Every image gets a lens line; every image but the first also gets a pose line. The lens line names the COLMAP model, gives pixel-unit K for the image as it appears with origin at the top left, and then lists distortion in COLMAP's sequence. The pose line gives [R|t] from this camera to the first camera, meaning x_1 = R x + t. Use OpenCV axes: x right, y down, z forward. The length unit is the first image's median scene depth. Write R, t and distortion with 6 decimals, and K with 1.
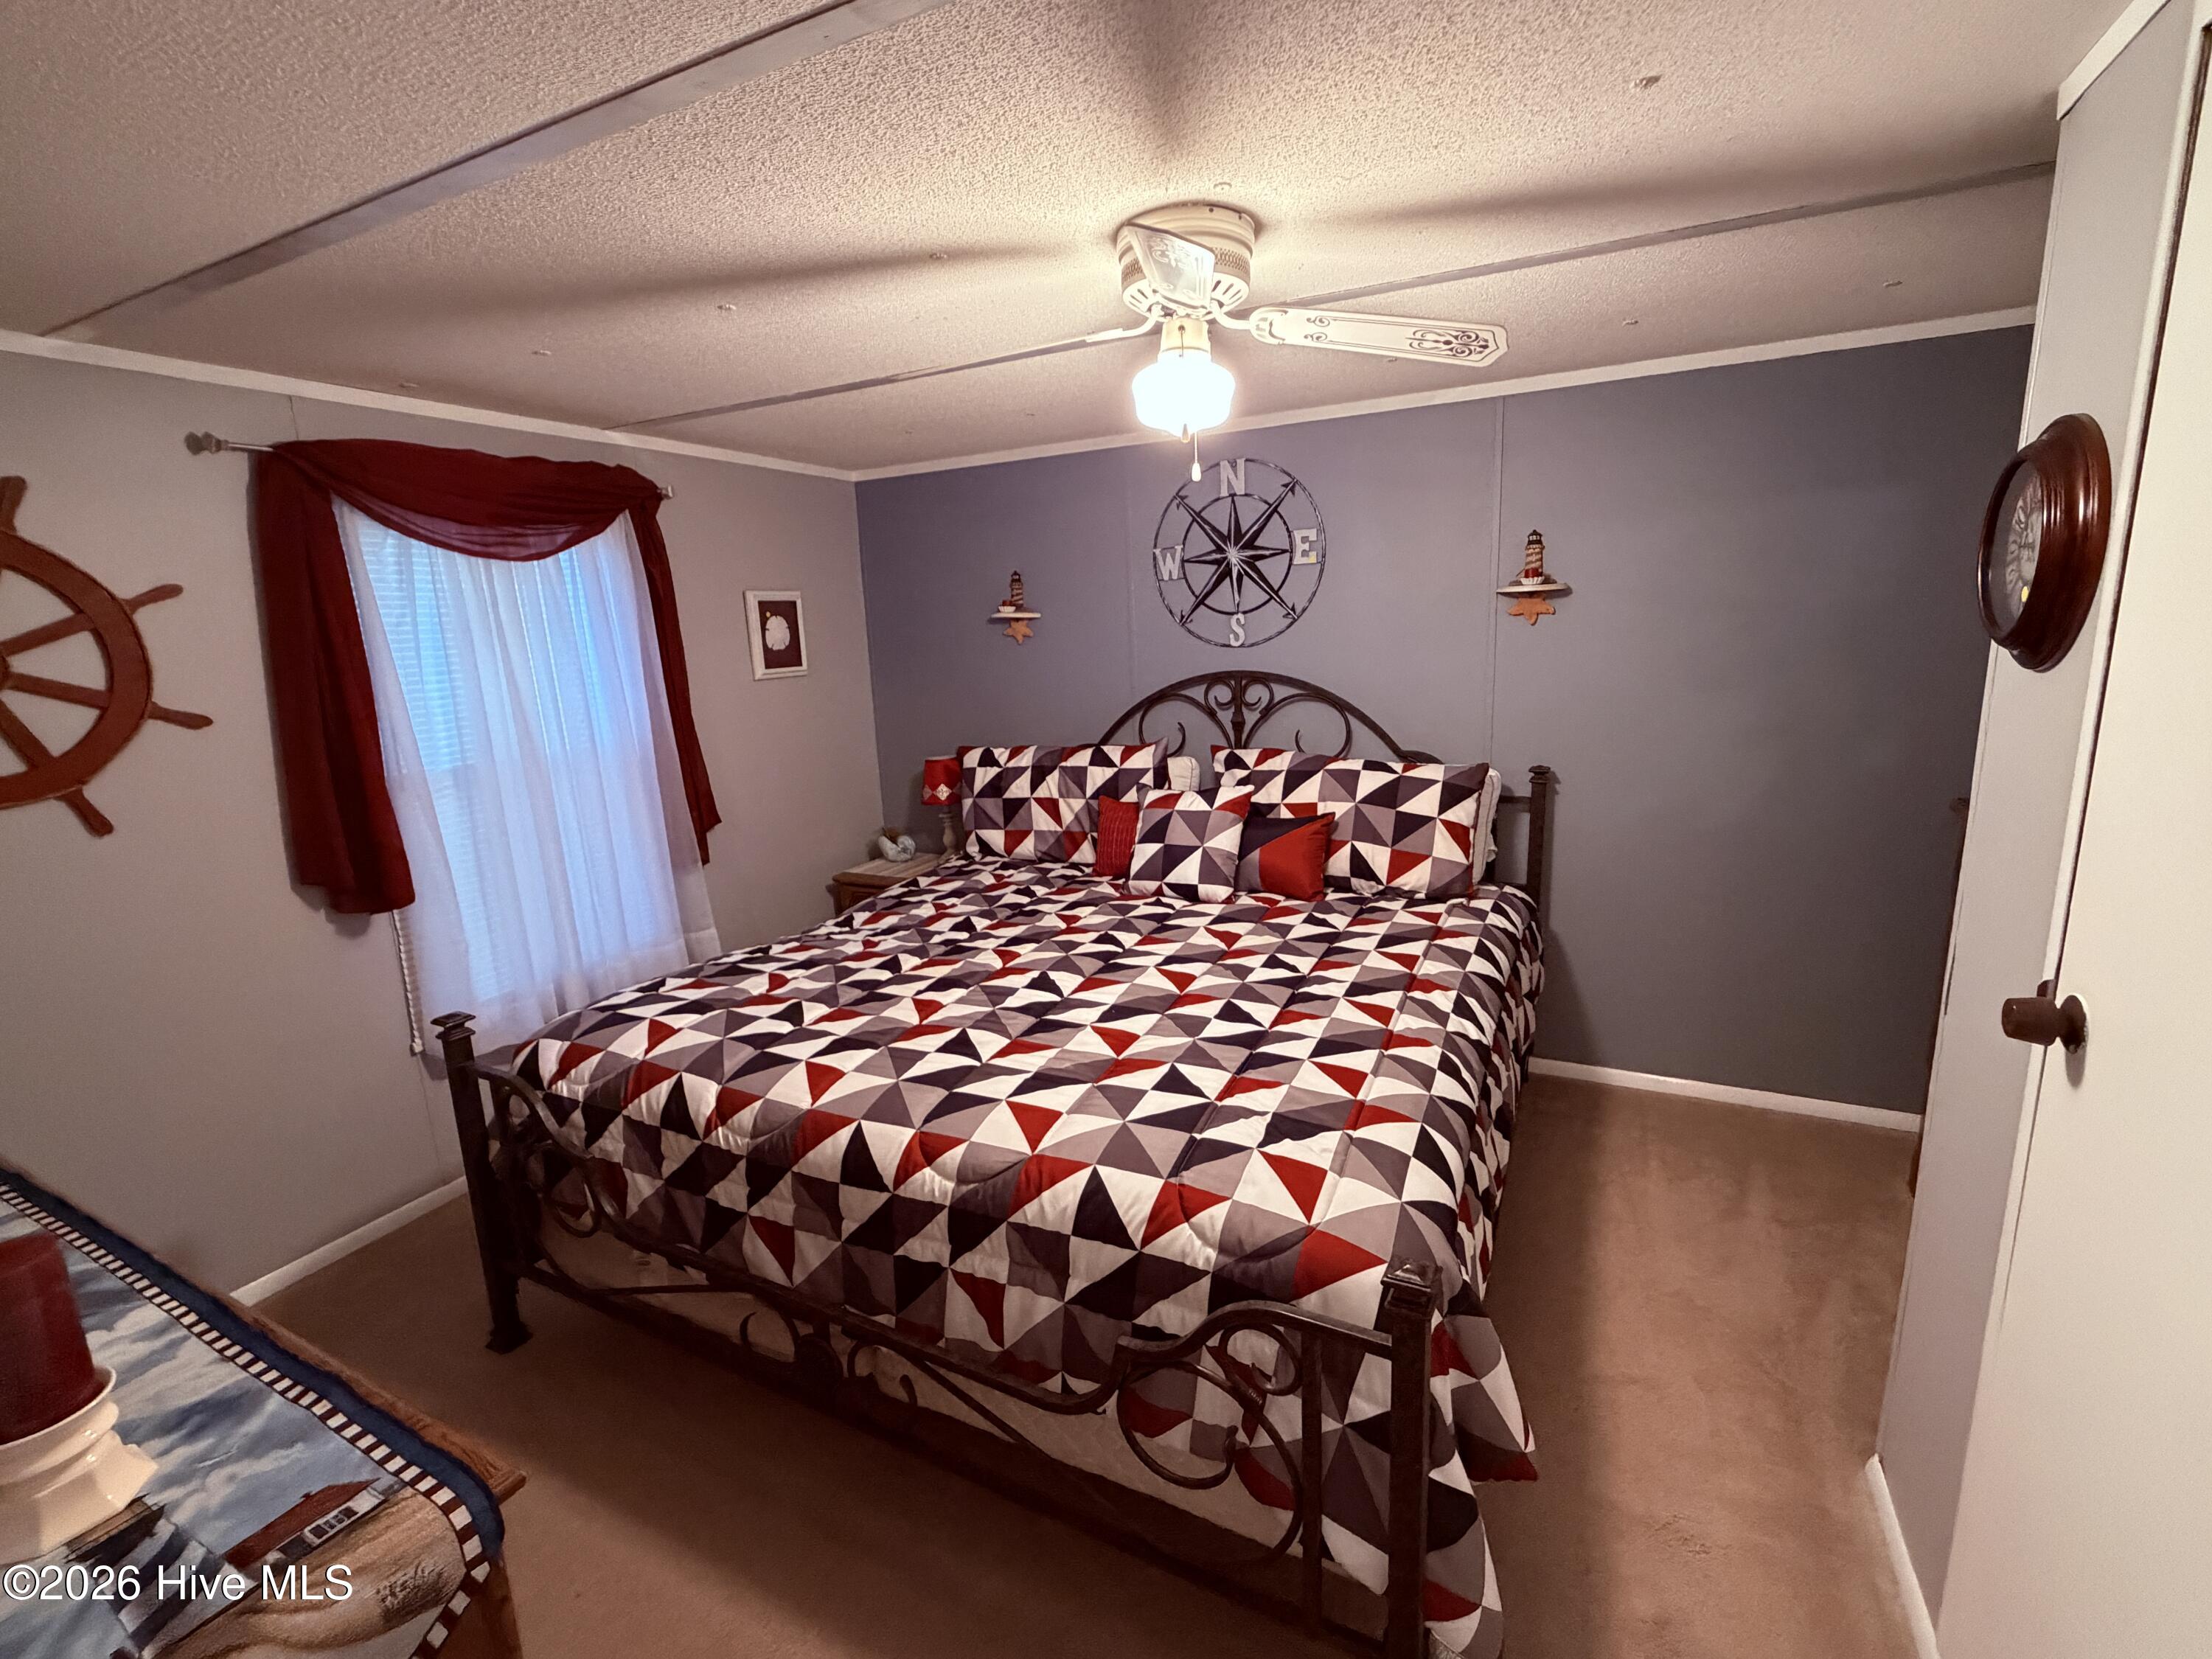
lens RADIAL K [[986.0, 0, 1106.0], [0, 986.0, 829.5], [0, 0, 1]] dist [0.005870, -0.000119]
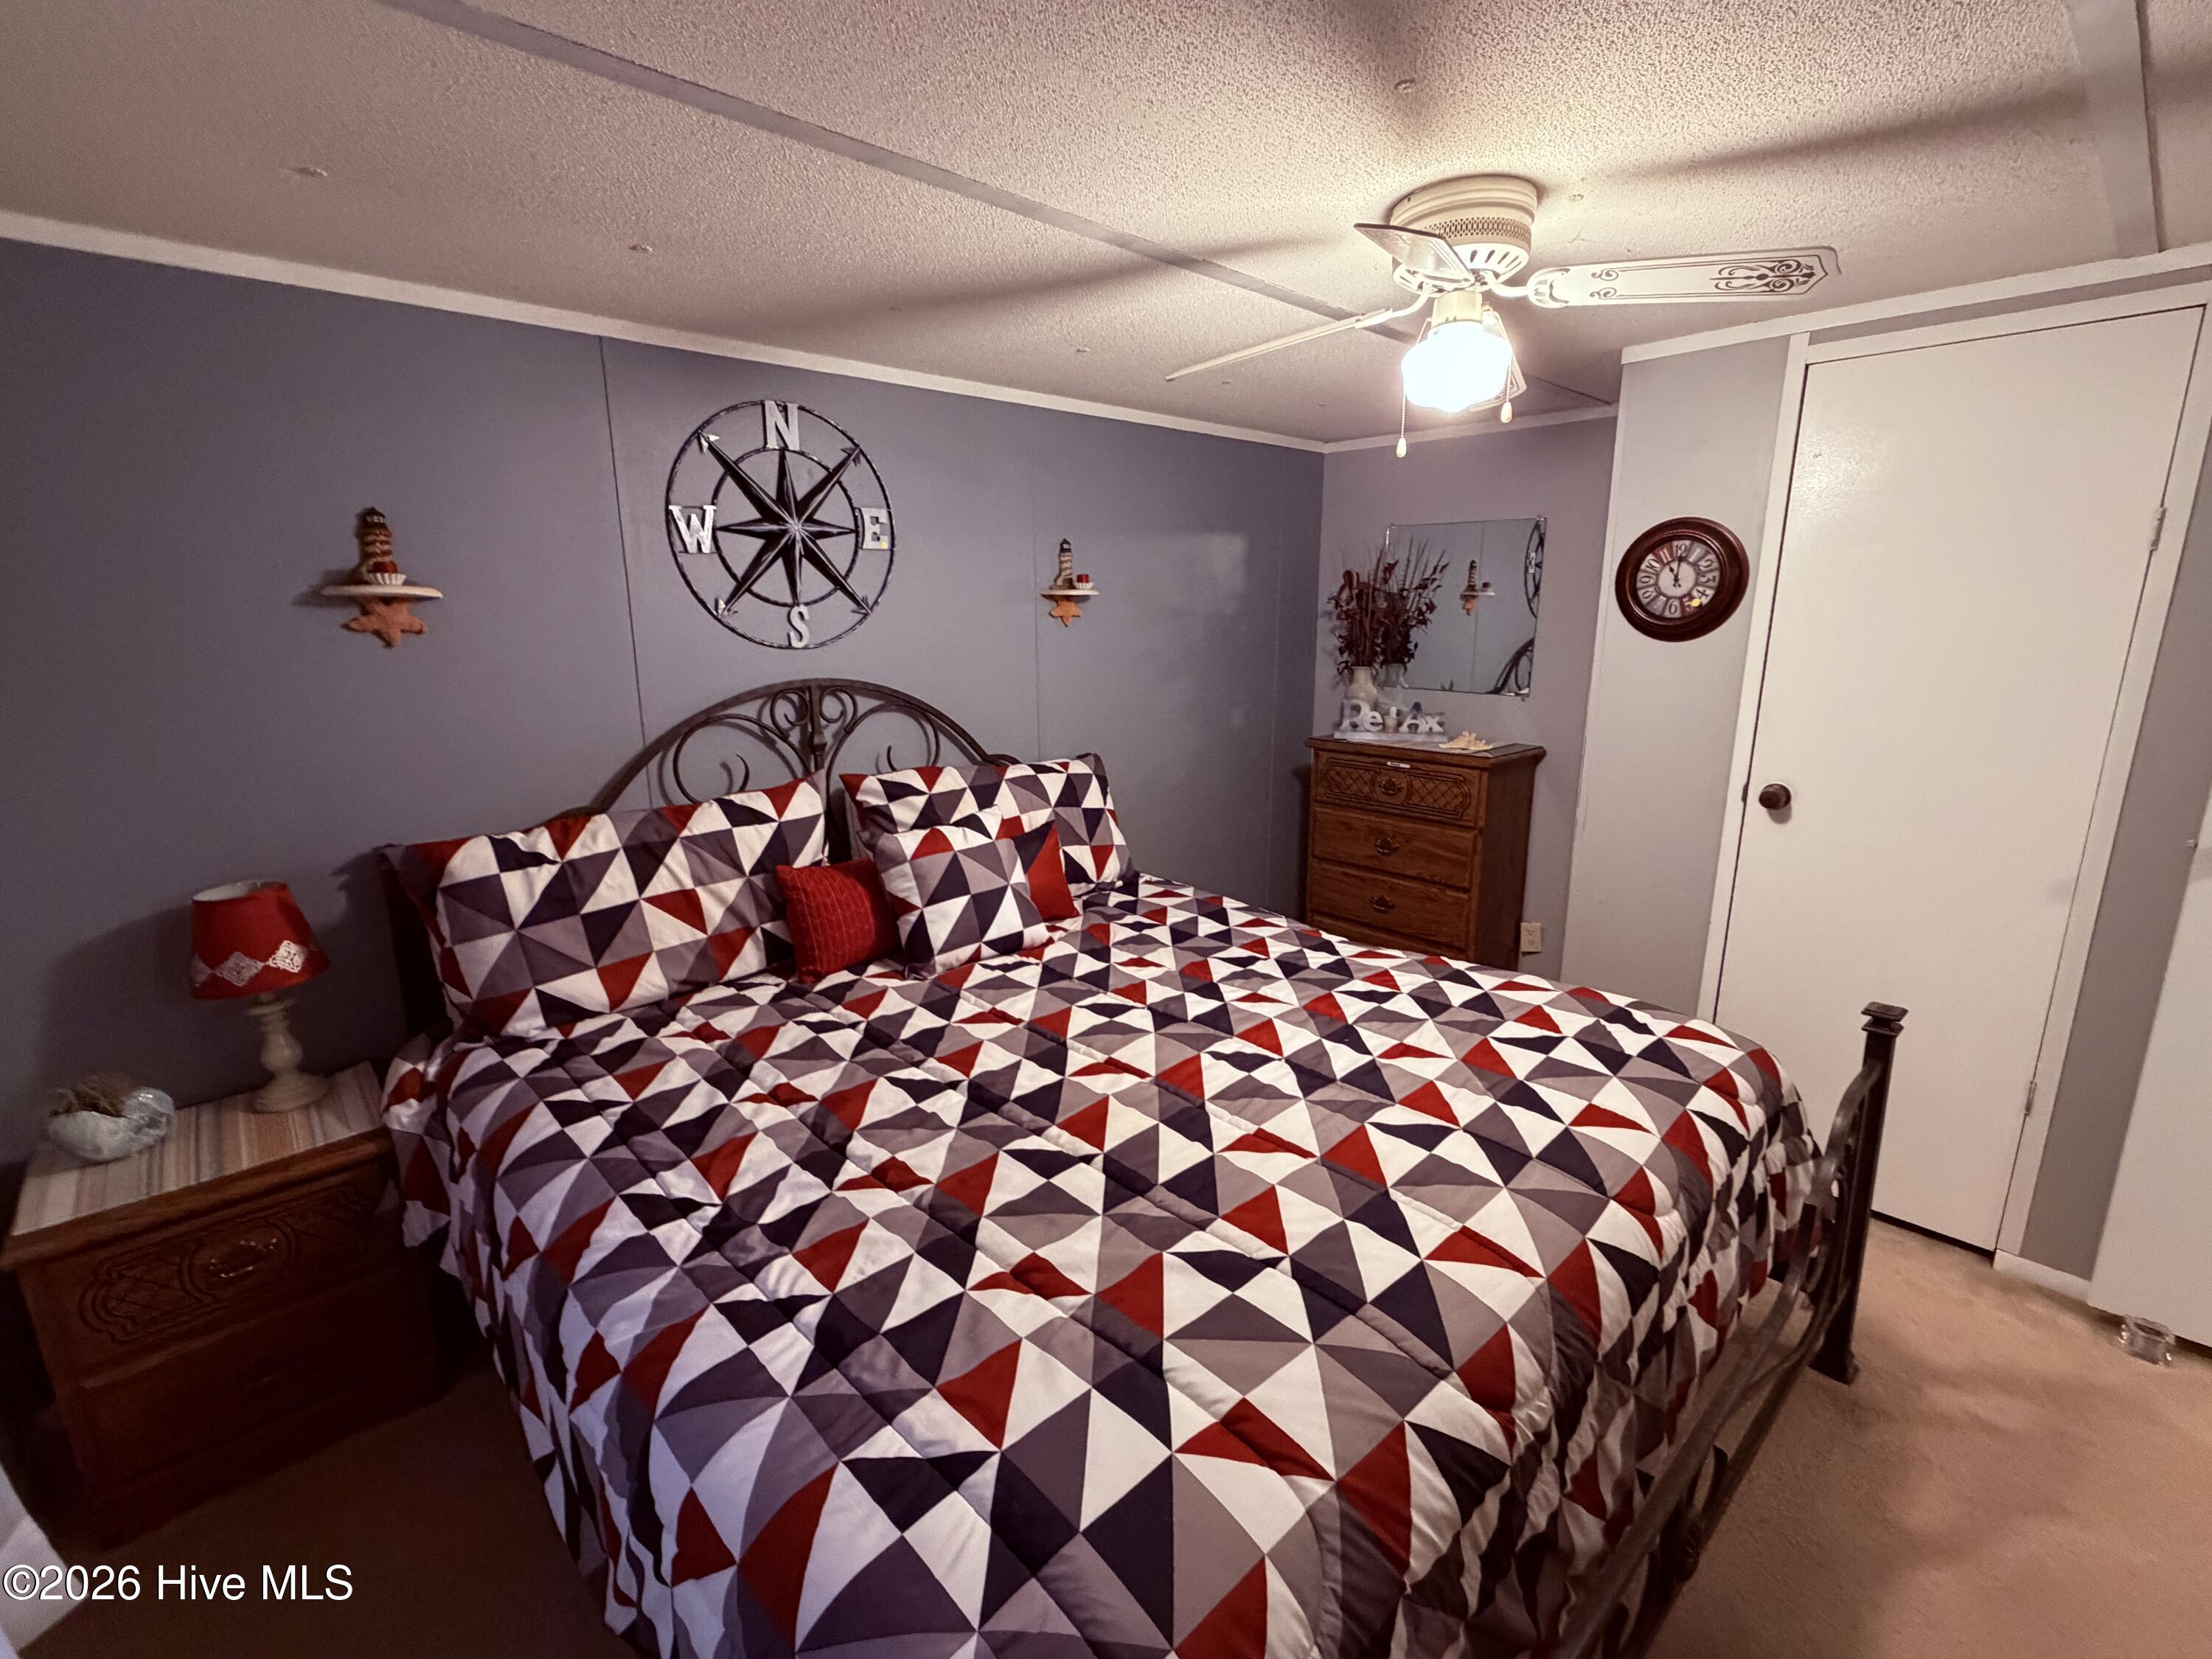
lens RADIAL K [[985.9, 0, 1101.3], [0, 985.9, 828.1], [0, 0, 1]] dist [-0.000074, -0.000076]
pose [[0.346318, -0.165694, 0.923369, -0.536202], [0.193048, 0.975800, 0.102698, -0.084172], [-0.918039, 0.142689, 0.369924, 0.533497]]
